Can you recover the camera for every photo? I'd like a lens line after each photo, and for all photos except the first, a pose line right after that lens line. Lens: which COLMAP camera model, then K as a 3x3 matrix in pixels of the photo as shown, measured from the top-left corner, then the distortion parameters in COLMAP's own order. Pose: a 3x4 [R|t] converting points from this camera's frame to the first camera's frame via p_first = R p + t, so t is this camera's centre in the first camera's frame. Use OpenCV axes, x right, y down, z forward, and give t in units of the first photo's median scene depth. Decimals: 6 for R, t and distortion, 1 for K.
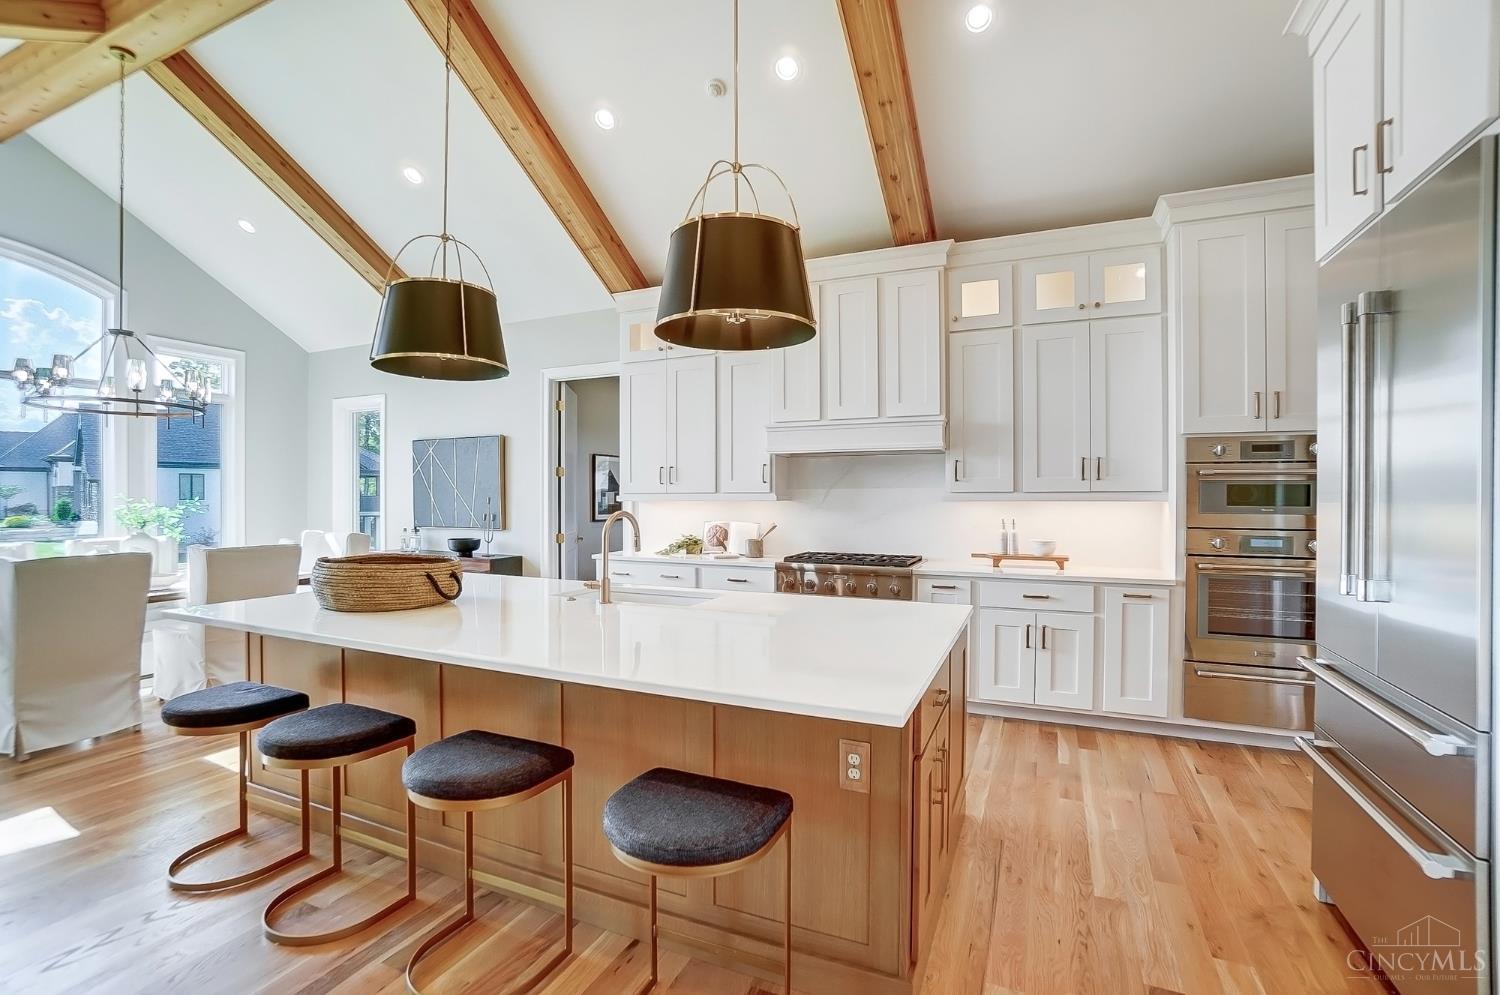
lens RADIAL K [[661.2, 0, 745.0], [0, 661.2, 494.1], [0, 0, 1]] dist [-0.066202, 0.023656]
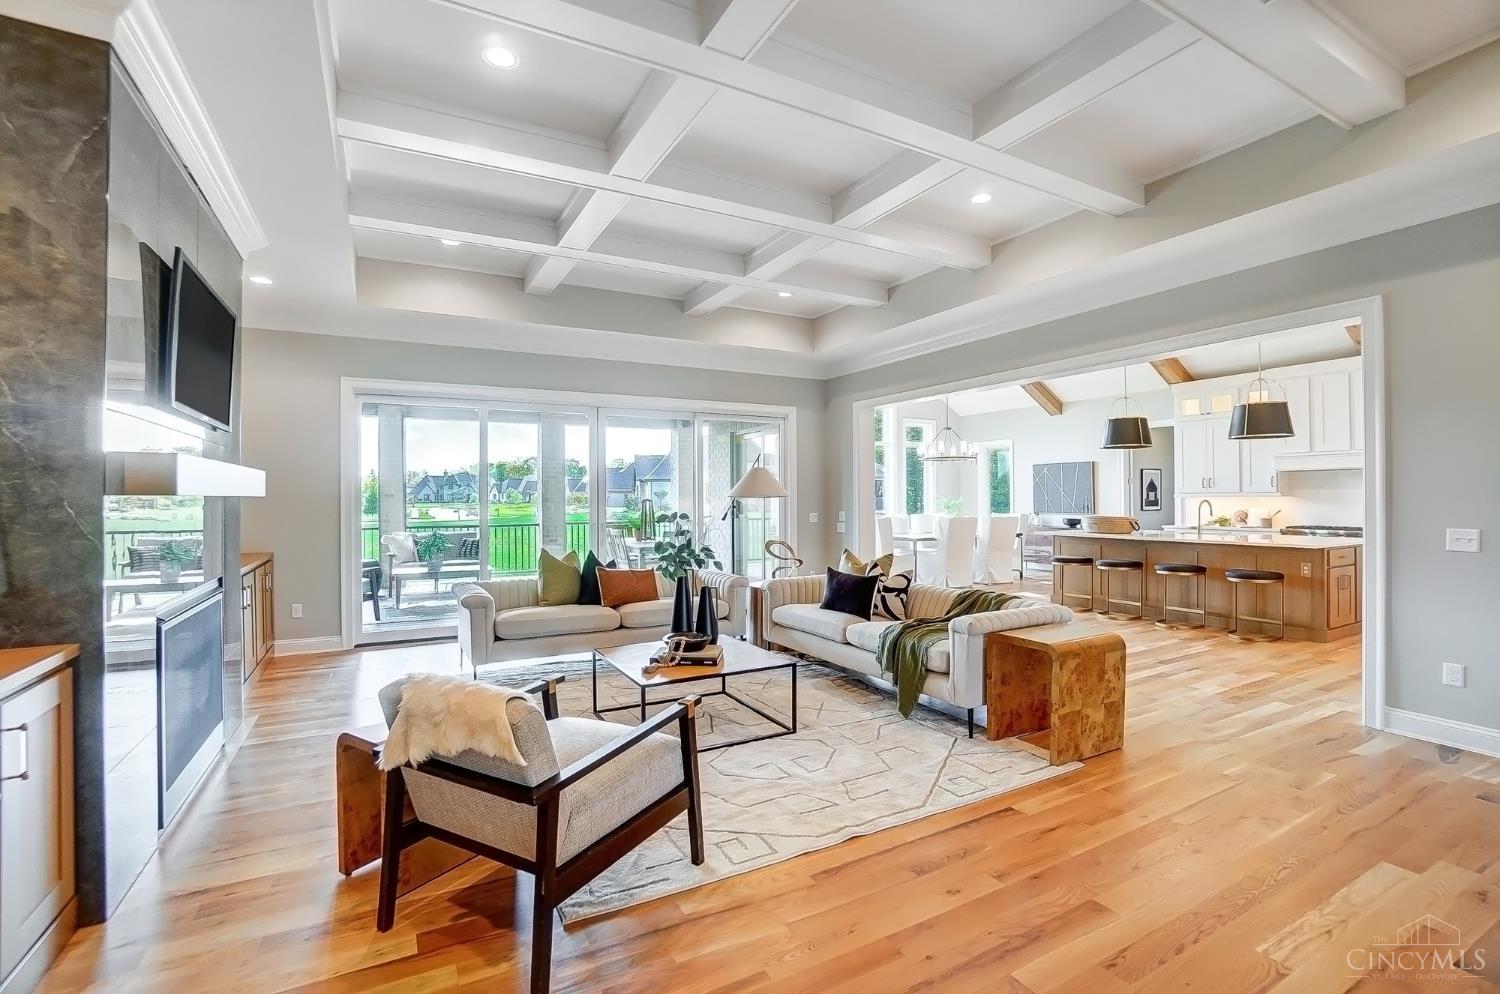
lens RADIAL K [[661.2, 0, 745.0], [0, 661.2, 493.6], [0, 0, 1]] dist [-0.066202, 0.023656]
pose [[0.790940, -0.008403, -0.611836, -0.042317], [0.006915, 0.999965, -0.004795, 0.000269], [0.611855, -0.000438, 0.790970, -1.228924]]
